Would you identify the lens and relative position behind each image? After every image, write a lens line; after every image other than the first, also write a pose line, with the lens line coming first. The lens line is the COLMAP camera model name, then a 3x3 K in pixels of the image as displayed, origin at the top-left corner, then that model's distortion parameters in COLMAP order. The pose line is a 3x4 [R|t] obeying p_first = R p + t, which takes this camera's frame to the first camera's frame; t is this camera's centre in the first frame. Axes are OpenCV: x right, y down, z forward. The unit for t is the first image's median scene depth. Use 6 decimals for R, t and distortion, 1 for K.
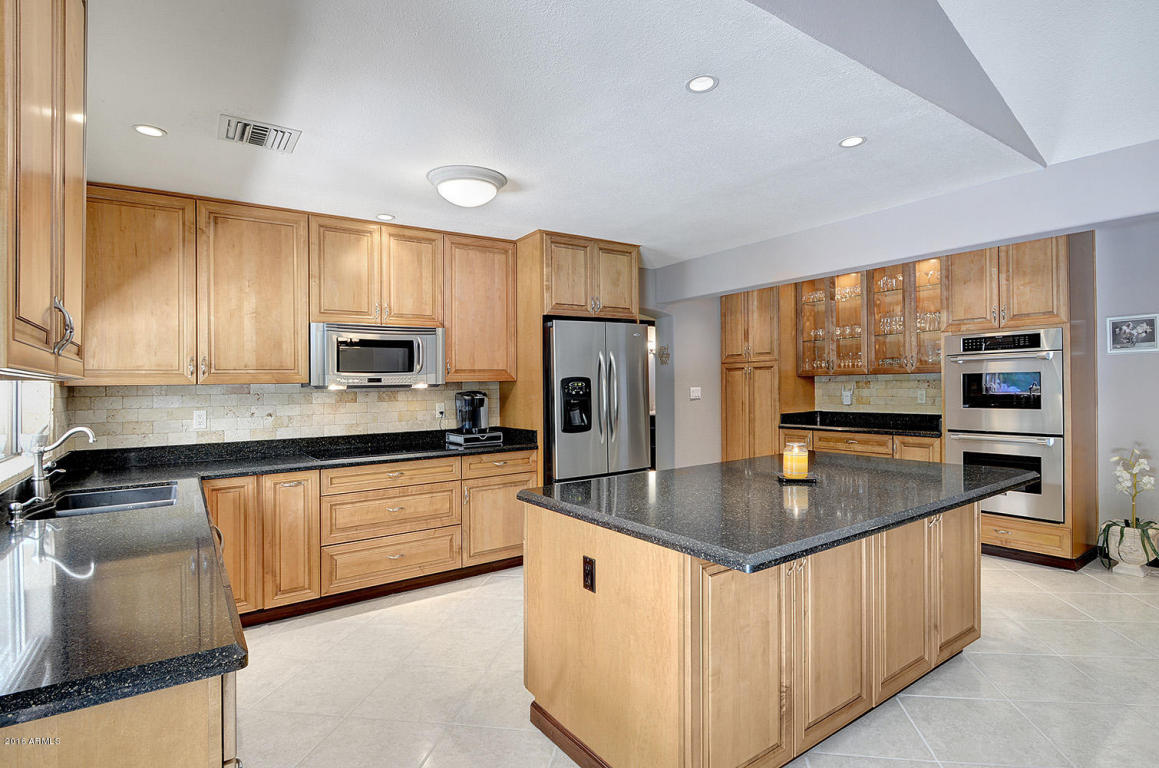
lens RADIAL K [[580.9, 0, 579.5], [0, 580.9, 384.0], [0, 0, 1]] dist [-0.000547, 0.000245]
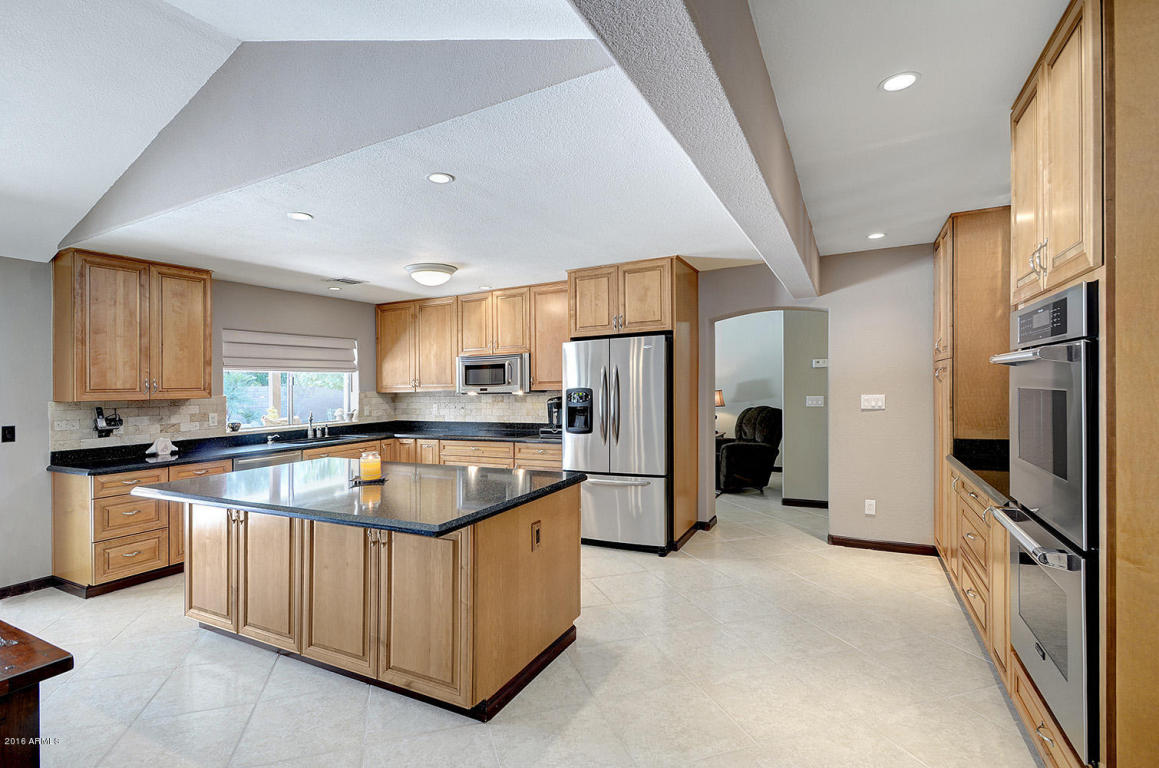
lens RADIAL K [[514.9, 0, 597.6], [0, 514.9, 380.8], [0, 0, 1]] dist [-0.001372, -0.000076]
pose [[0.484040, -0.001828, -0.875044, 0.918000], [0.011007, 0.999931, 0.004000, -0.029088], [0.874977, -0.011568, 0.484027, 0.500924]]
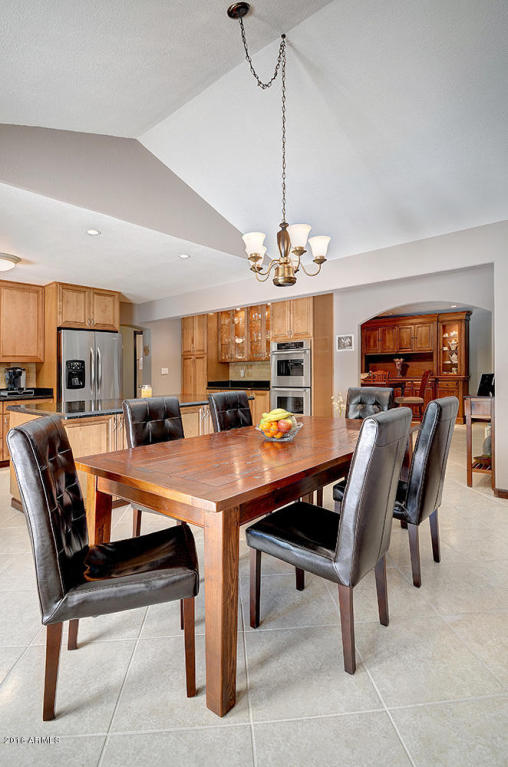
lens RADIAL K [[384.4, 0, 255.1], [0, 384.4, 374.7], [0, 0, 1]] dist [-0.000547, 0.000245]
pose [[0.967054, -0.002854, 0.254557, 0.234385], [0.001937, 0.999991, 0.003854, 0.031300], [-0.254565, -0.003234, 0.967050, -0.356840]]
